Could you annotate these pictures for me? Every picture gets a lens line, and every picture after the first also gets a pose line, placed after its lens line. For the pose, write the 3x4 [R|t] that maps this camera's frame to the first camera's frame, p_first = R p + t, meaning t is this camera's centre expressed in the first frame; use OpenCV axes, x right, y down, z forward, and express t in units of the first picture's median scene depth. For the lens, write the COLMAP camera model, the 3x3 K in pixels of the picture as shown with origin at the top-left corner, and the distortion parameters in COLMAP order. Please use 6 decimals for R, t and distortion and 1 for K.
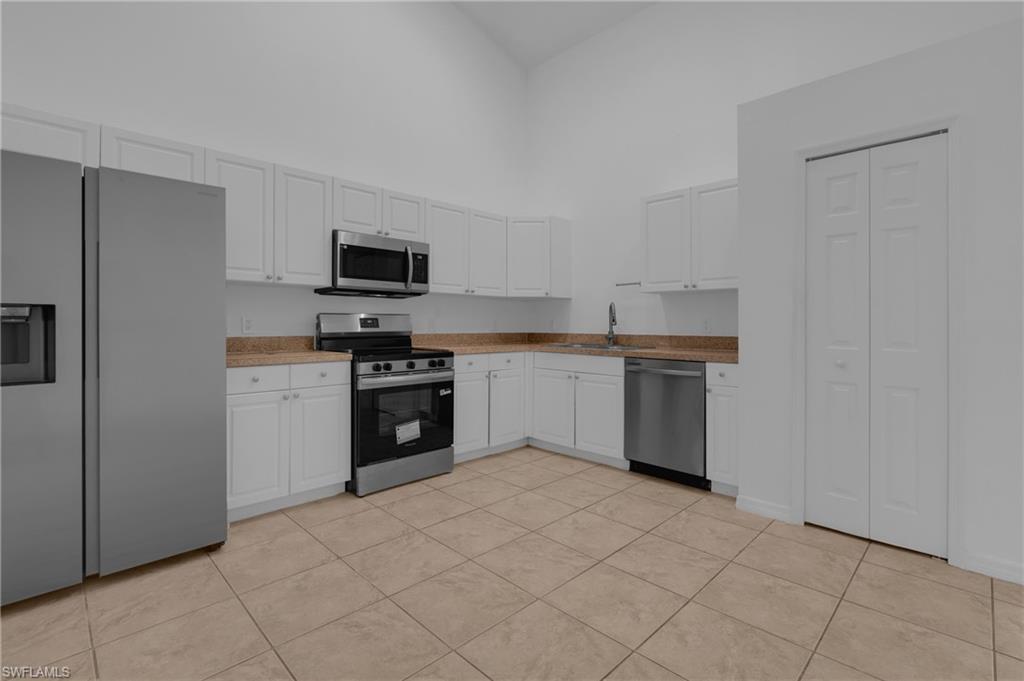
lens RADIAL K [[470.4, 0, 514.5], [0, 470.4, 326.2], [0, 0, 1]] dist [-0.015038, 0.005400]
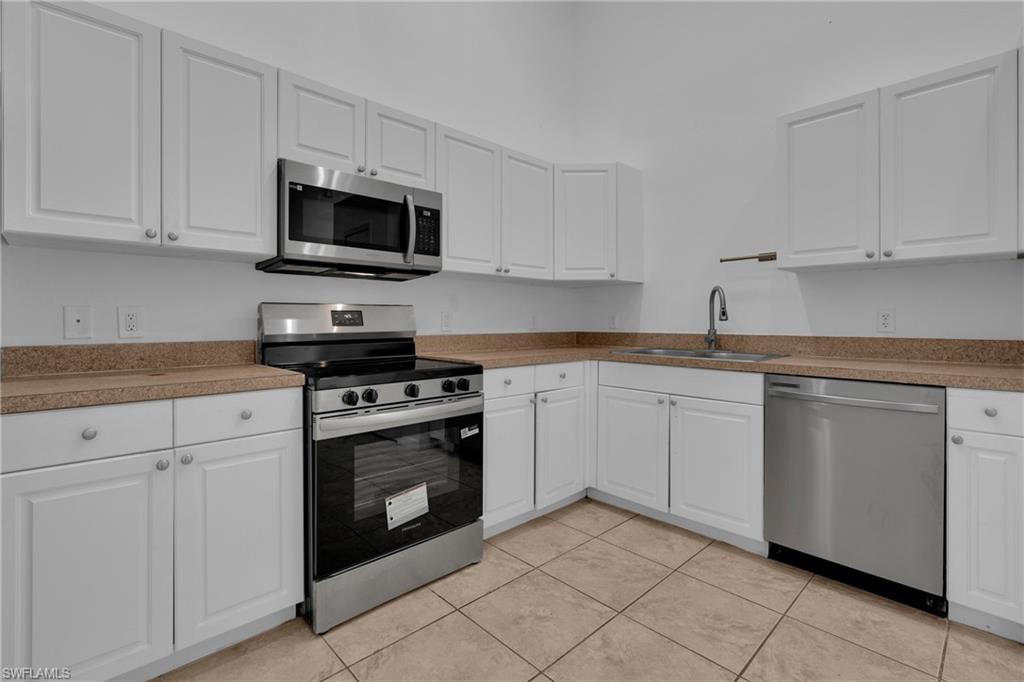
lens RADIAL K [[470.4, 0, 513.9], [0, 470.4, 321.6], [0, 0, 1]] dist [-0.015038, 0.005400]
pose [[0.999743, -0.003384, -0.022405, -0.081212], [0.003345, 0.999993, -0.001810, -0.000724], [0.022411, 0.001735, 0.999747, 0.423572]]
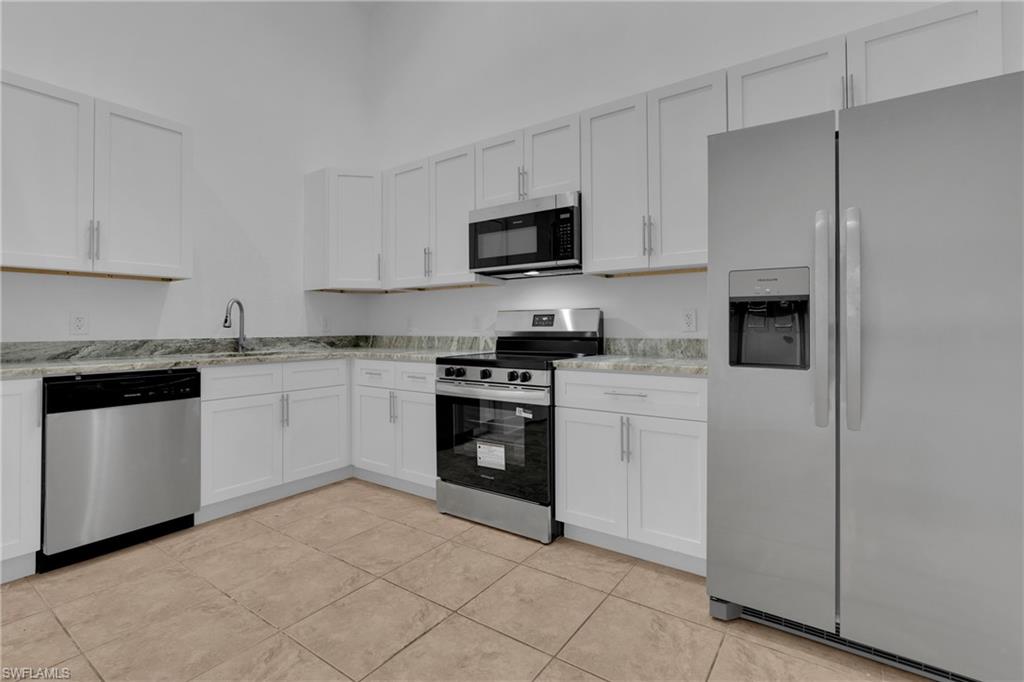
lens RADIAL K [[470.4, 0, 525.1], [0, 470.4, 323.2], [0, 0, 1]] dist [-0.015038, 0.005400]
pose [[0.183365, -0.007082, -0.983019, 0.556398], [0.005157, 0.999967, -0.006242, 0.003248], [0.983031, -0.003925, 0.183395, 0.919448]]
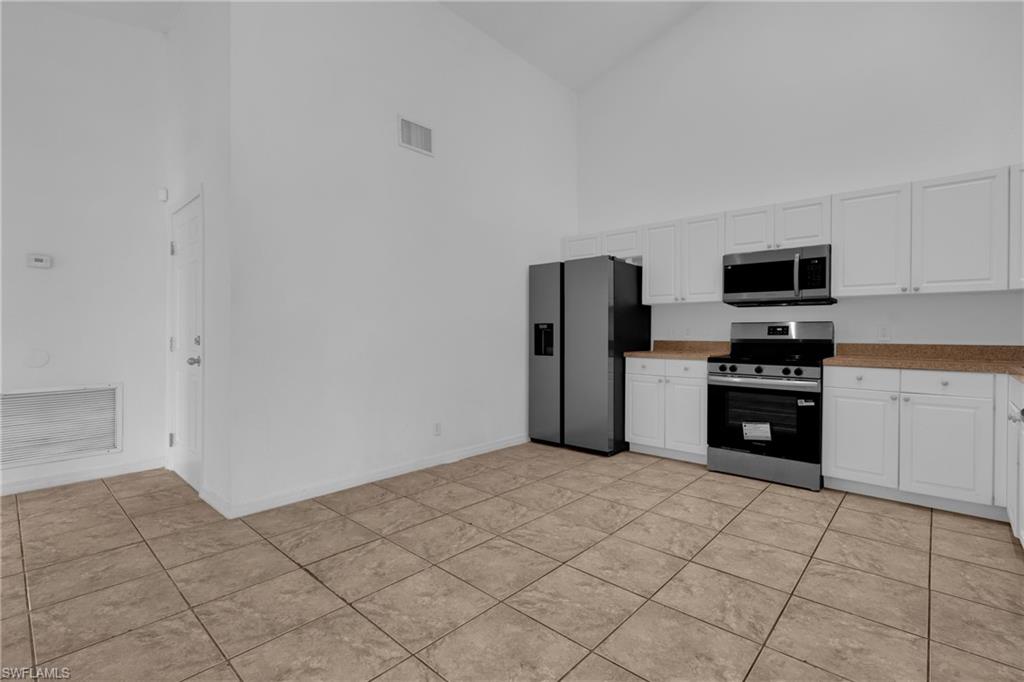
lens RADIAL K [[470.4, 0, 508.8], [0, 470.4, 336.5], [0, 0, 1]] dist [-0.015038, 0.005400]
pose [[0.037553, 0.007704, -0.999265, 0.825309], [-0.006020, 0.999954, 0.007483, 0.002275], [0.999277, 0.005735, 0.037597, 0.388043]]
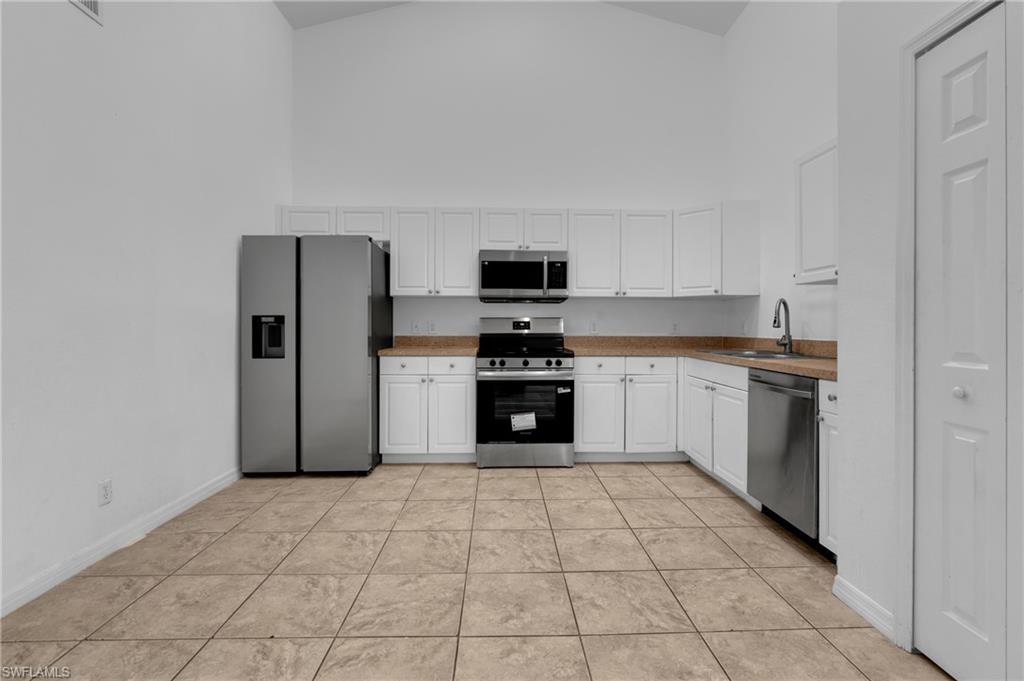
lens RADIAL K [[470.4, 0, 515.2], [0, 470.4, 329.8], [0, 0, 1]] dist [-0.015038, 0.005400]
pose [[0.729157, 0.002908, -0.684340, 0.532216], [-0.003410, 0.999994, 0.000616, 0.003241], [0.684338, 0.001885, 0.729163, 0.159979]]
